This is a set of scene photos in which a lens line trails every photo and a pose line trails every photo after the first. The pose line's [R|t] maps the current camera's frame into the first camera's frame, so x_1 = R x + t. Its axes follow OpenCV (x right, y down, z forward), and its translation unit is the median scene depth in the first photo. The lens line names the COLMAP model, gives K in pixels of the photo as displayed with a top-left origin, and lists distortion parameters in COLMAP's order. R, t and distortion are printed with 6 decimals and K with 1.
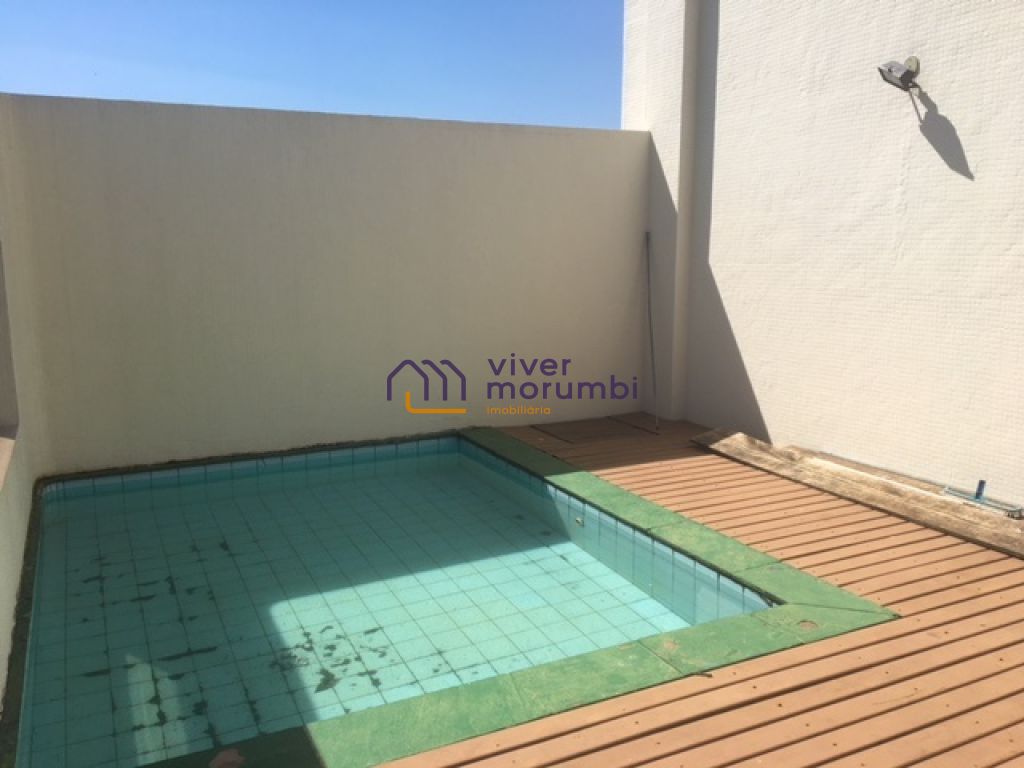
lens RADIAL K [[860.6, 0, 512.0], [0, 860.6, 384.4], [0, 0, 1]] dist [0.004104, 0.003219]
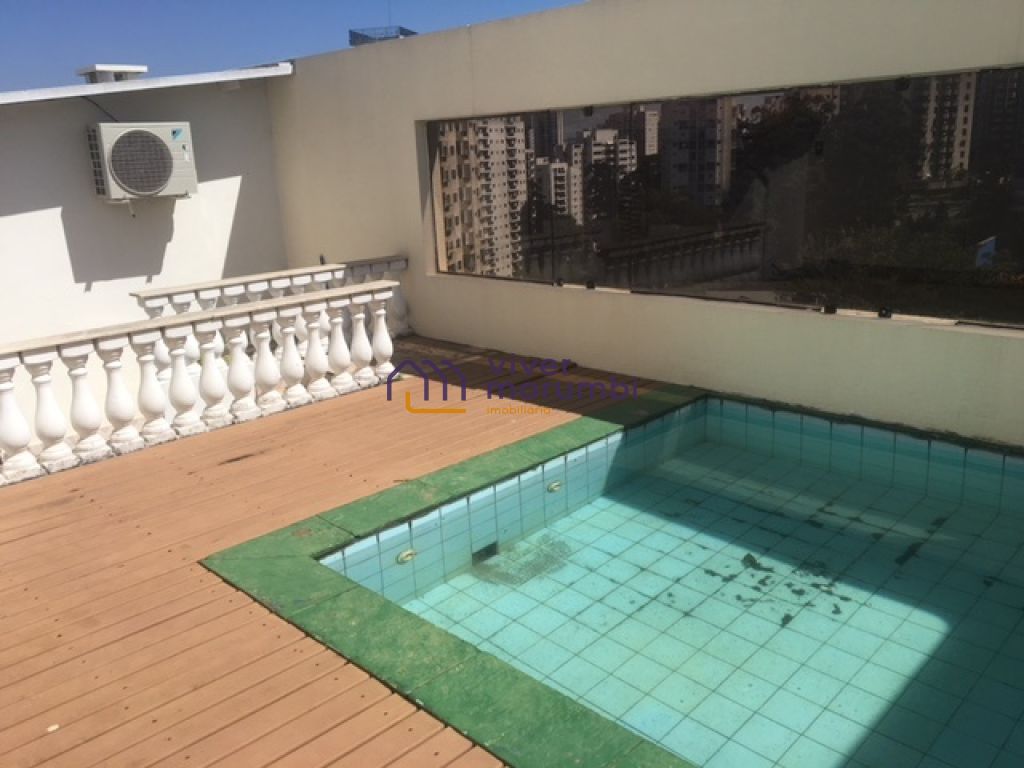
lens RADIAL K [[860.6, 0, 511.7], [0, 860.6, 383.3], [0, 0, 1]] dist [0.004104, 0.003219]
pose [[-0.950206, 0.142133, -0.277321, 0.308081], [-0.015428, 0.867377, 0.497412, -0.344506], [0.311240, 0.476922, -0.821995, 1.583633]]
